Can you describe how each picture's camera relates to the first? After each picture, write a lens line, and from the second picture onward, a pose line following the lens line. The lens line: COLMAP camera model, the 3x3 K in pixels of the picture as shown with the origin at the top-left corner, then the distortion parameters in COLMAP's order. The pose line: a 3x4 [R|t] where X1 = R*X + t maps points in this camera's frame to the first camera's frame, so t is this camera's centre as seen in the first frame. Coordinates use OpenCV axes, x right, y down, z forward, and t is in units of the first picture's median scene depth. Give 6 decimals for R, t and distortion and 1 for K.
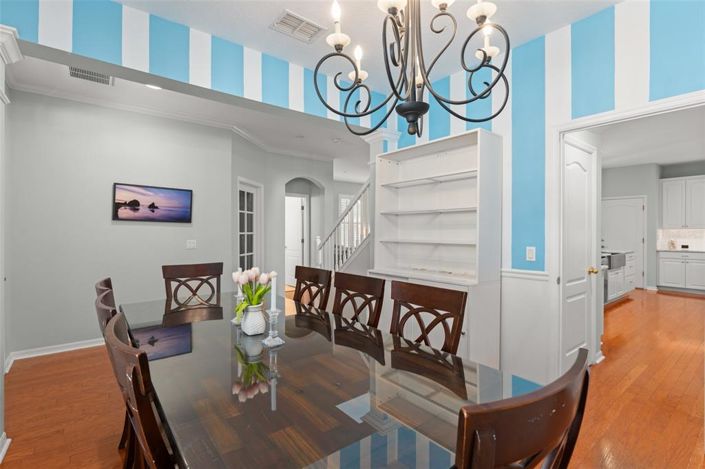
lens RADIAL K [[339.6, 0, 348.2], [0, 339.6, 231.3], [0, 0, 1]] dist [-0.003264, 0.000593]
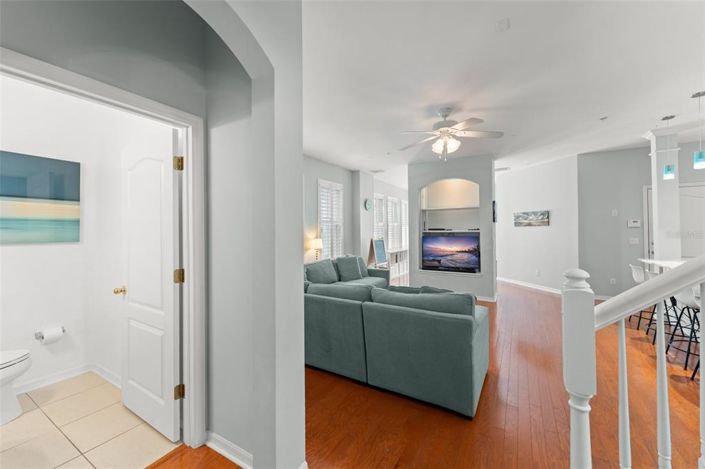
lens RADIAL K [[278.7, 0, 356.9], [0, 278.7, 230.6], [0, 0, 1]] dist [-0.001127, 0.000607]
pose [[0.932031, -0.009422, 0.362257, -0.080082], [0.013524, 0.999870, -0.008789, -0.006950], [-0.362127, 0.013090, 0.932037, 0.733474]]
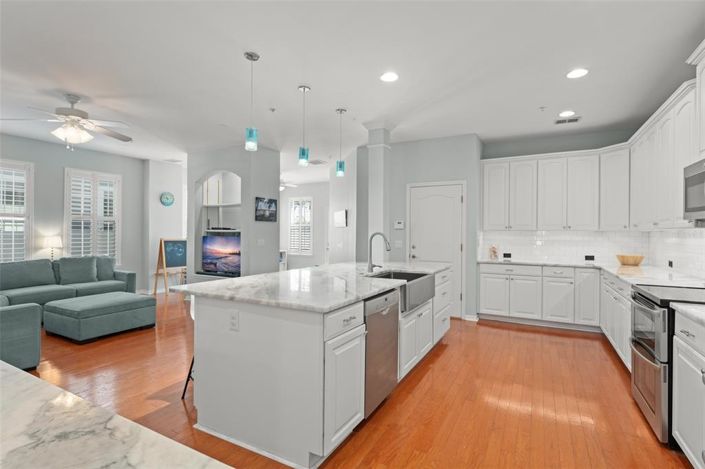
lens RADIAL K [[339.6, 0, 352.1], [0, 339.6, 237.9], [0, 0, 1]] dist [-0.003264, 0.000593]
pose [[0.919853, 0.000291, 0.392264, 0.407324], [-0.002369, 0.999986, 0.004816, 0.004378], [-0.392257, -0.005359, 0.919840, 0.466086]]
